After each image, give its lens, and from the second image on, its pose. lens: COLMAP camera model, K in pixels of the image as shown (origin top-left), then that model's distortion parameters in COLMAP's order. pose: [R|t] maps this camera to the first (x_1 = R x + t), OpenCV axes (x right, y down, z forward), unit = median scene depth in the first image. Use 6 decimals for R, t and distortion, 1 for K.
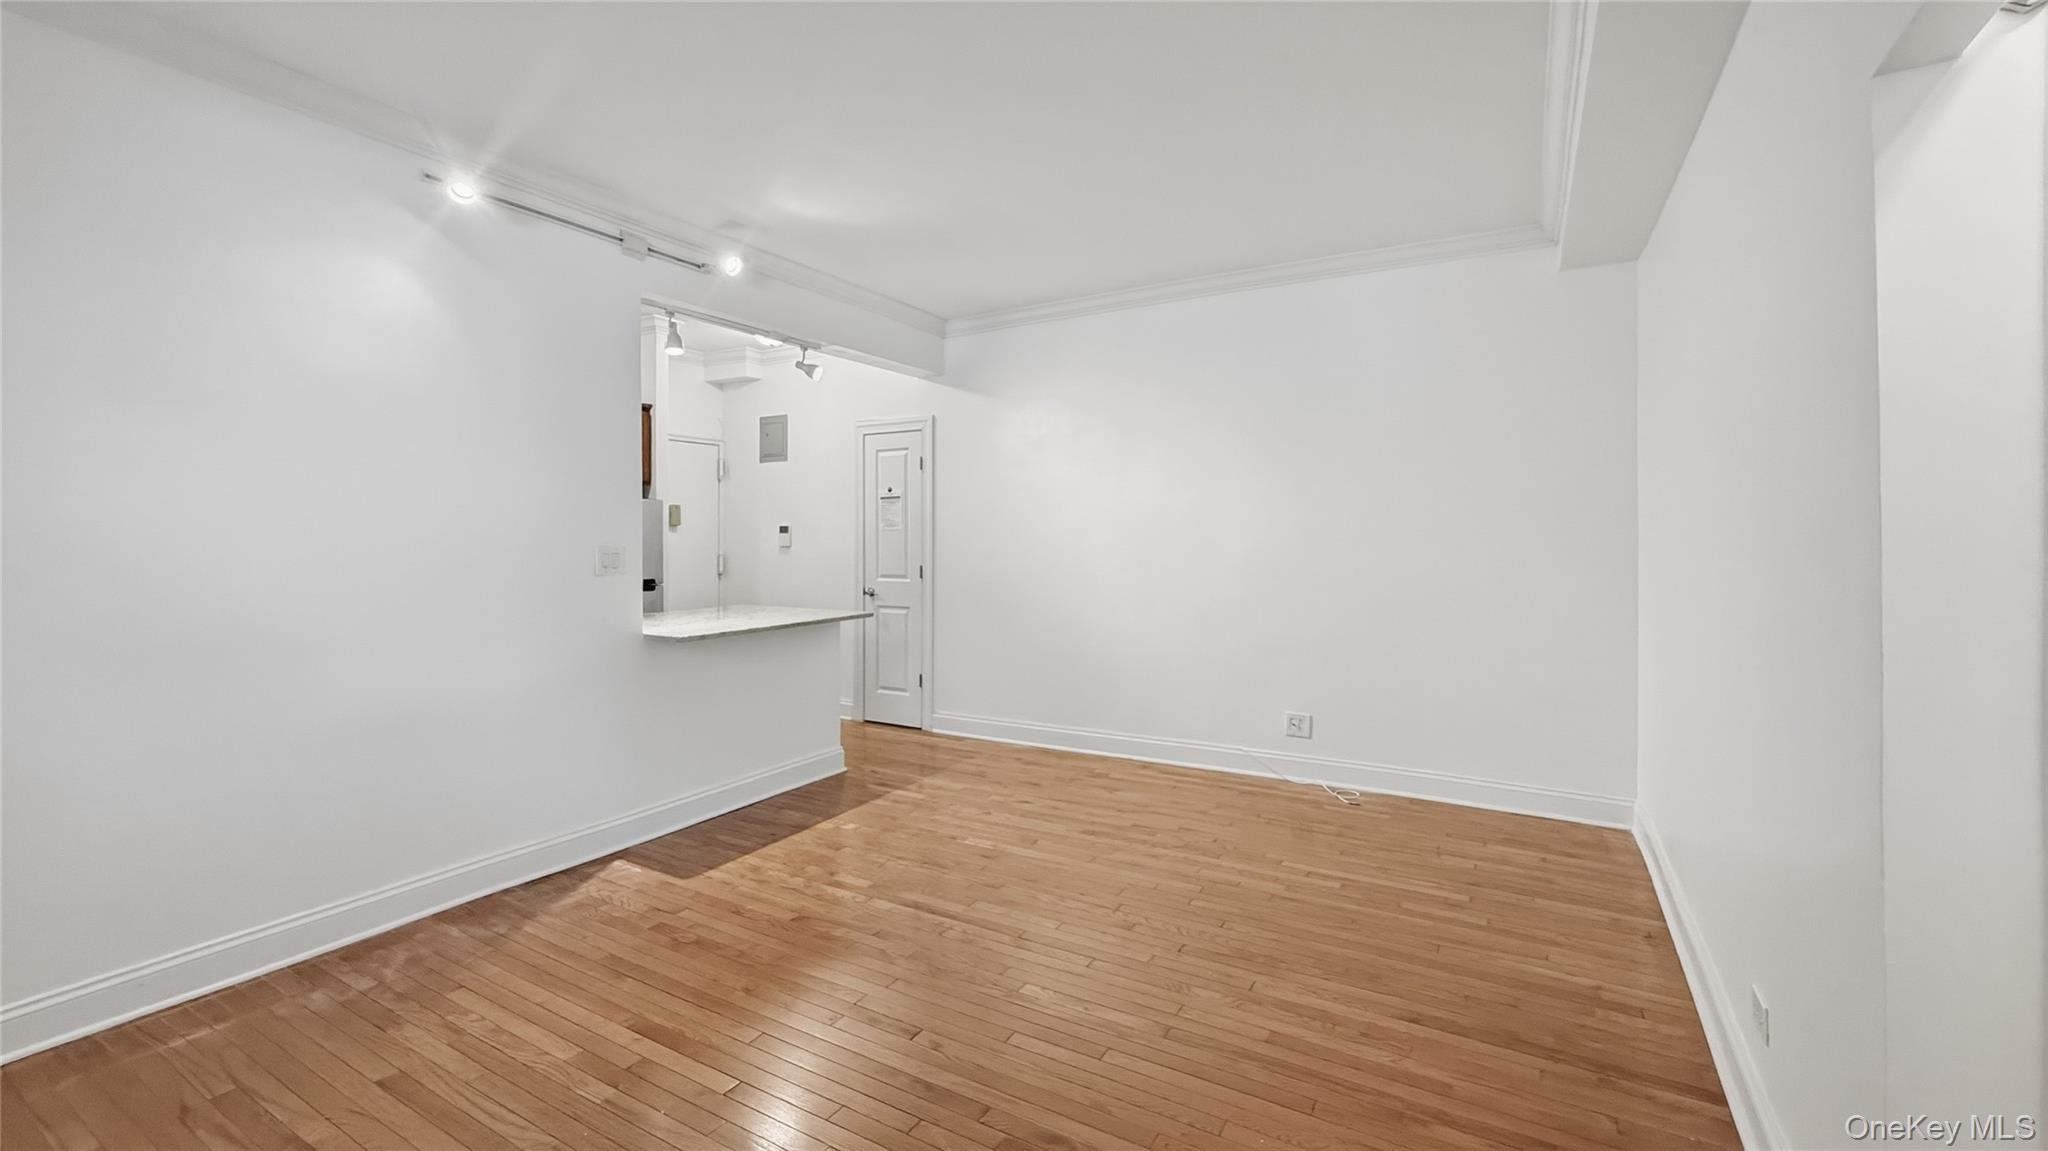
lens RADIAL K [[851.6, 0, 1026.0], [0, 851.6, 534.9], [0, 0, 1]] dist [-0.002306, -0.000152]
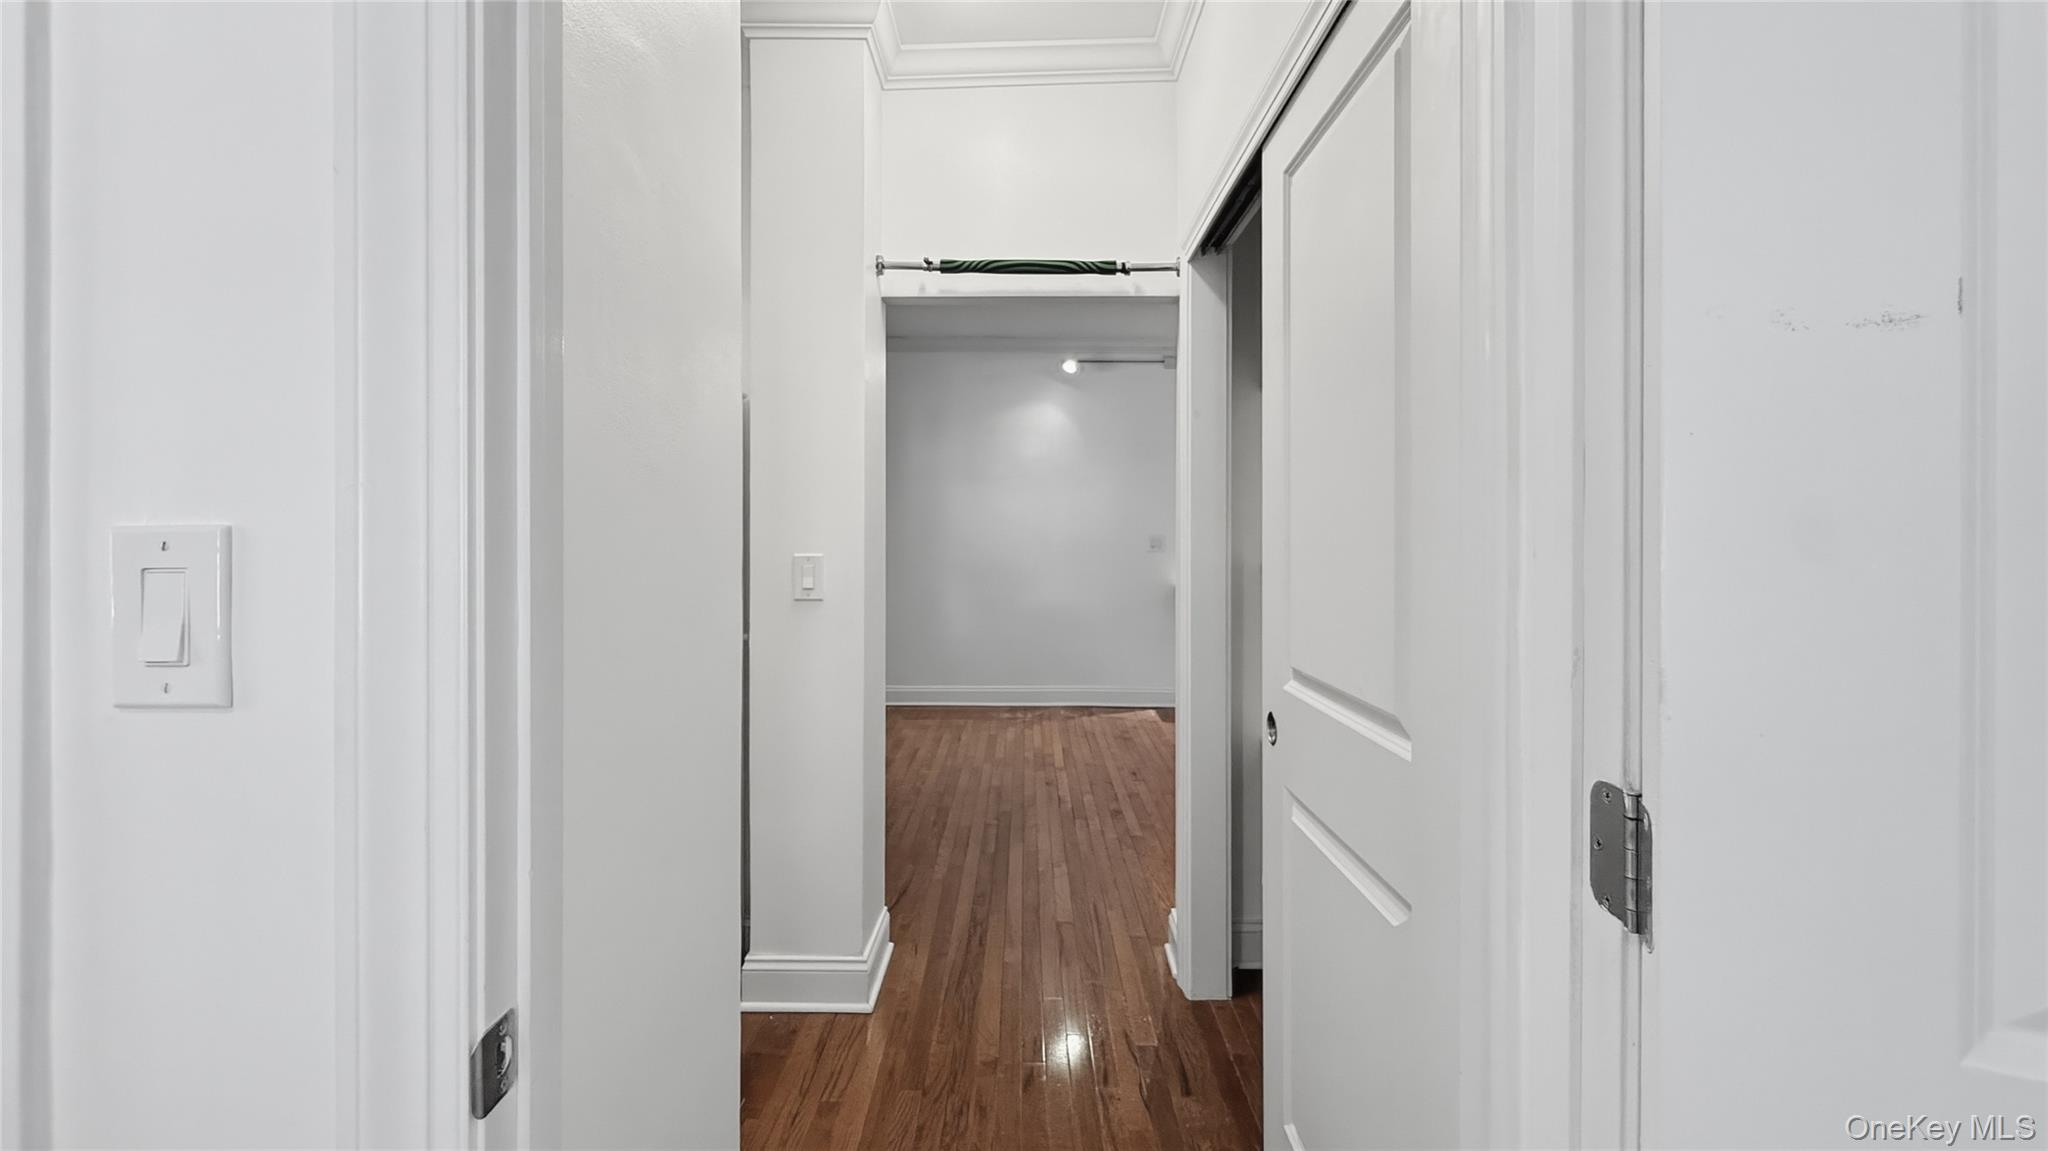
lens RADIAL K [[851.6, 0, 1026.0], [0, 851.6, 534.9], [0, 0, 1]] dist [-0.002306, -0.000152]
pose [[0.506949, -0.000362, -0.861976, 0.807240], [0.001017, 0.999999, 0.000178, 0.010809], [0.861975, -0.000967, 0.506949, -0.123607]]
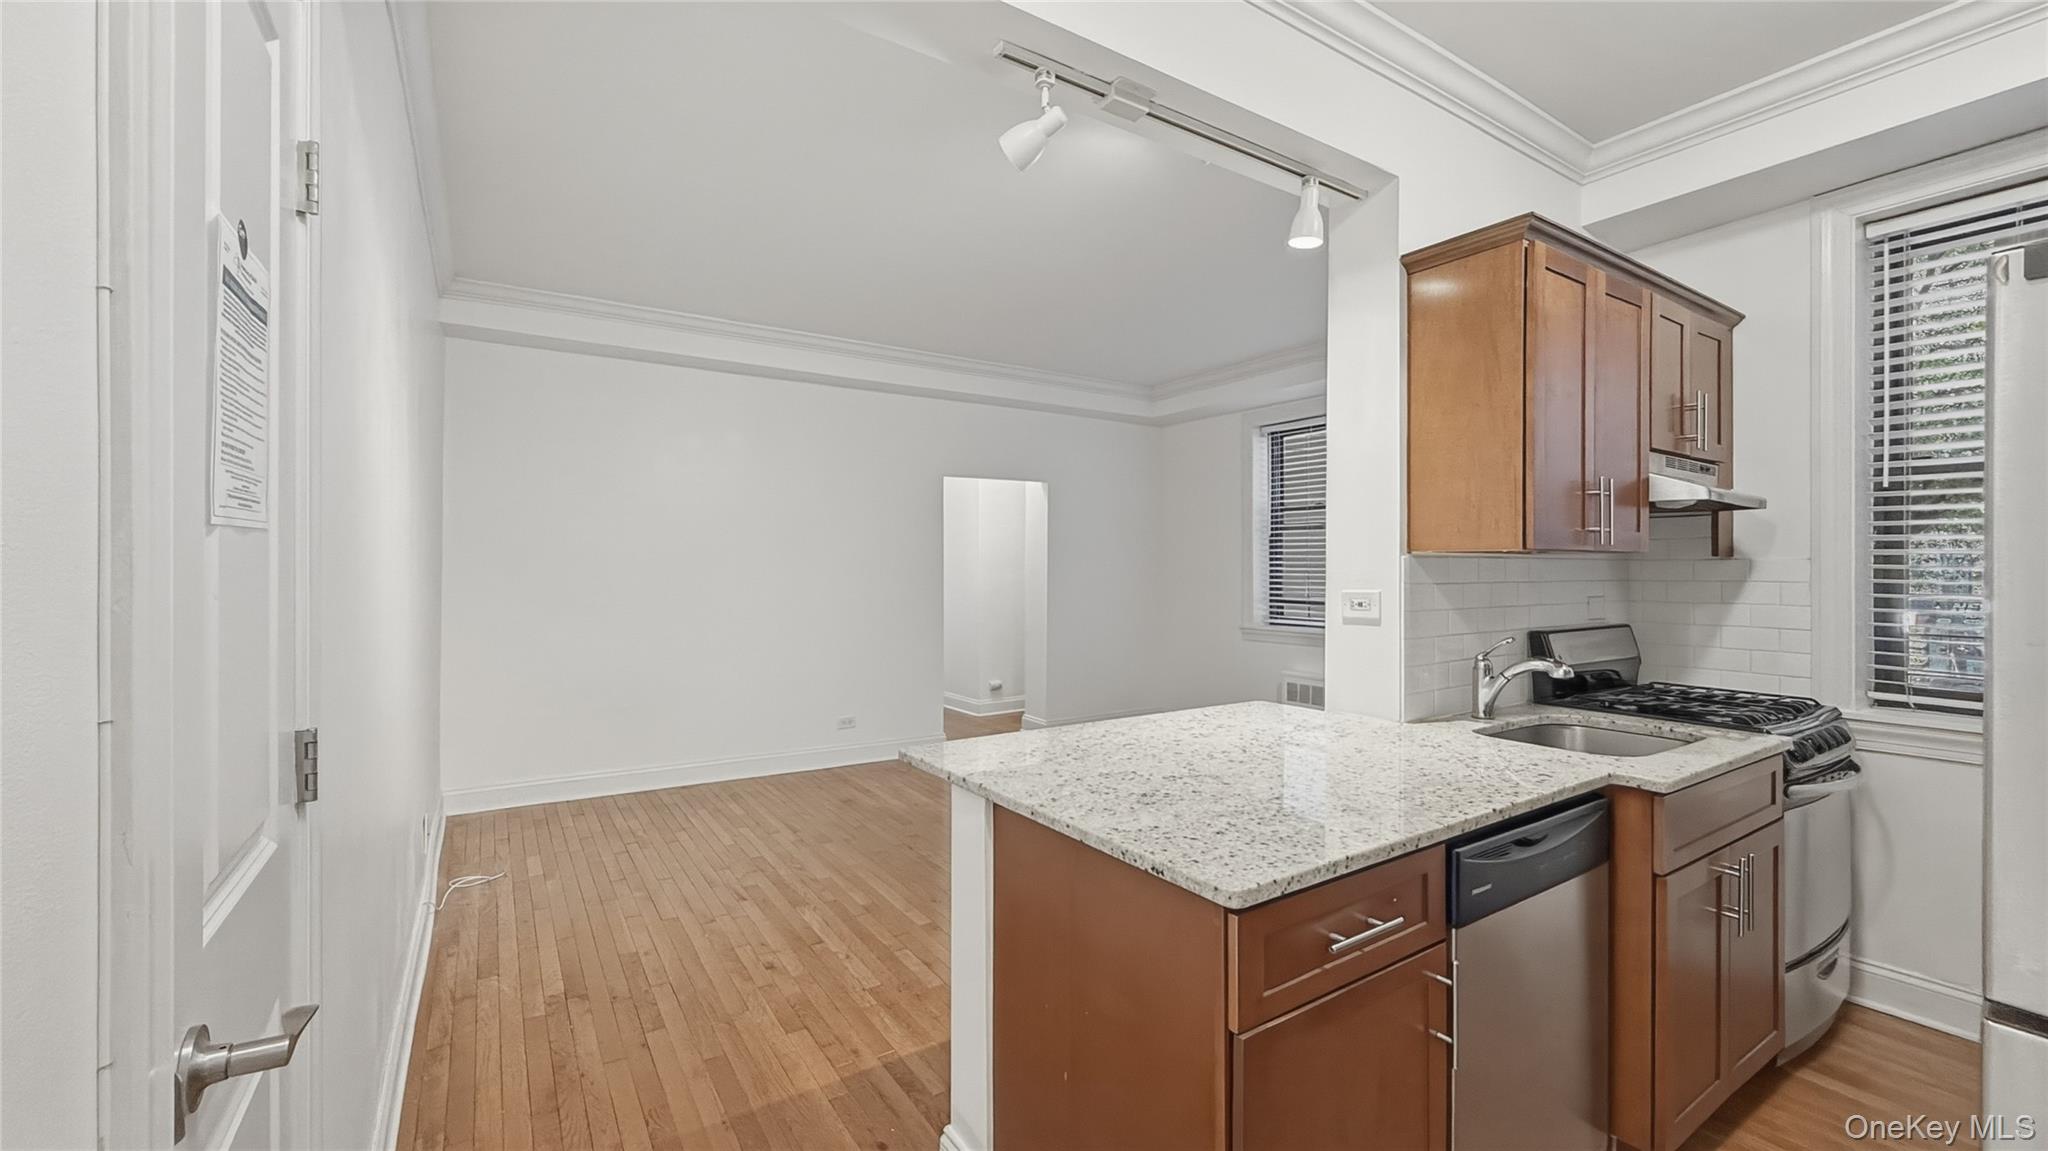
lens RADIAL K [[828.5, 0, 1026.5], [0, 828.5, 563.4], [0, 0, 1]] dist [0.001320, 0.000416]
pose [[-0.893998, 0.003203, 0.448059, -0.494950], [0.000499, 0.999981, -0.006153, 0.001001], [-0.448070, -0.005278, -0.893983, 1.567300]]
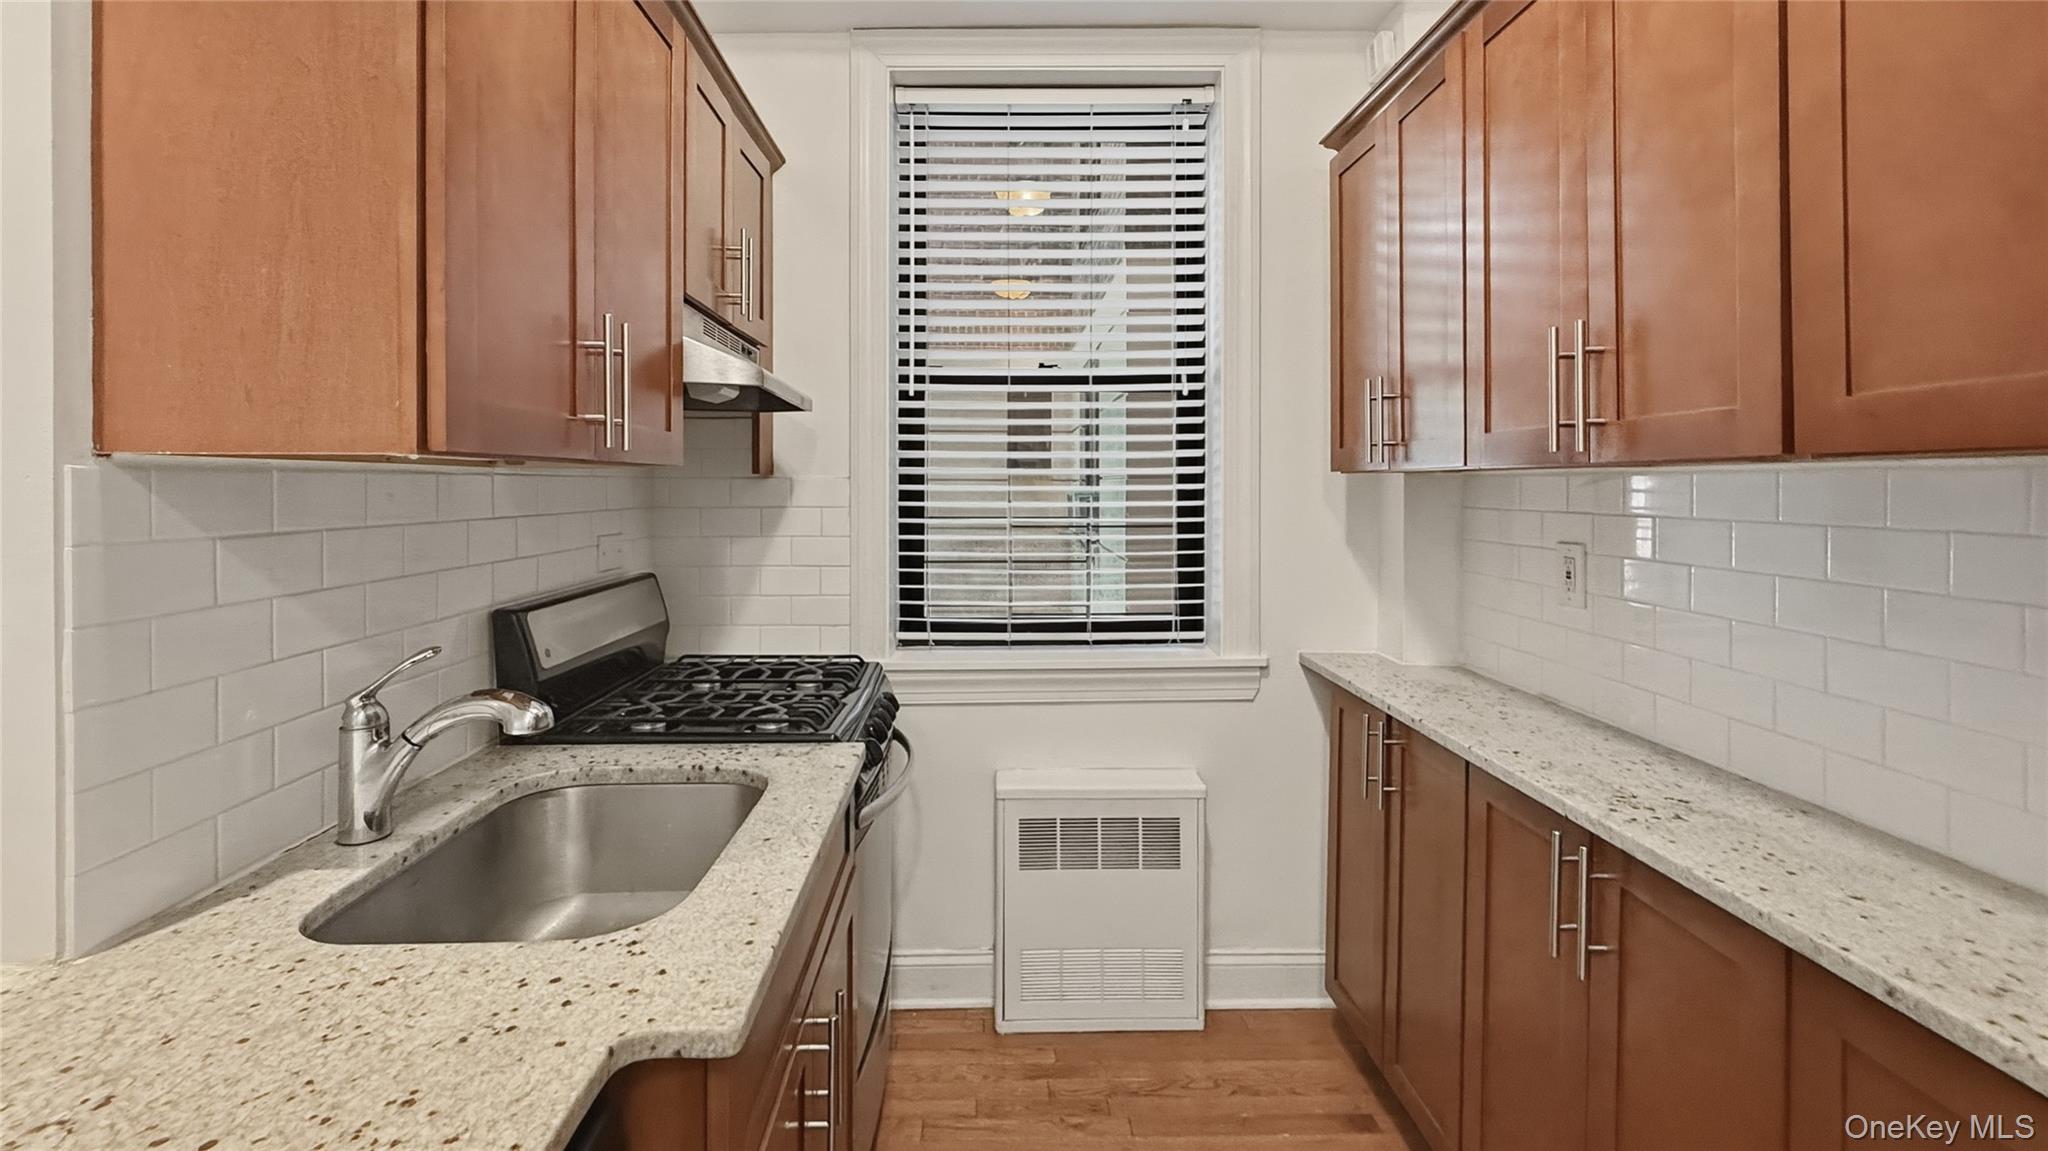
lens RADIAL K [[876.3, 0, 1021.3], [0, 876.3, 492.1], [0, 0, 1]] dist [-0.002358, 0.000314]
pose [[-0.845357, 0.005426, -0.534174, -0.548934], [-0.001178, 0.999927, 0.012020, -0.004038], [0.534200, 0.010791, -0.845289, 1.234567]]
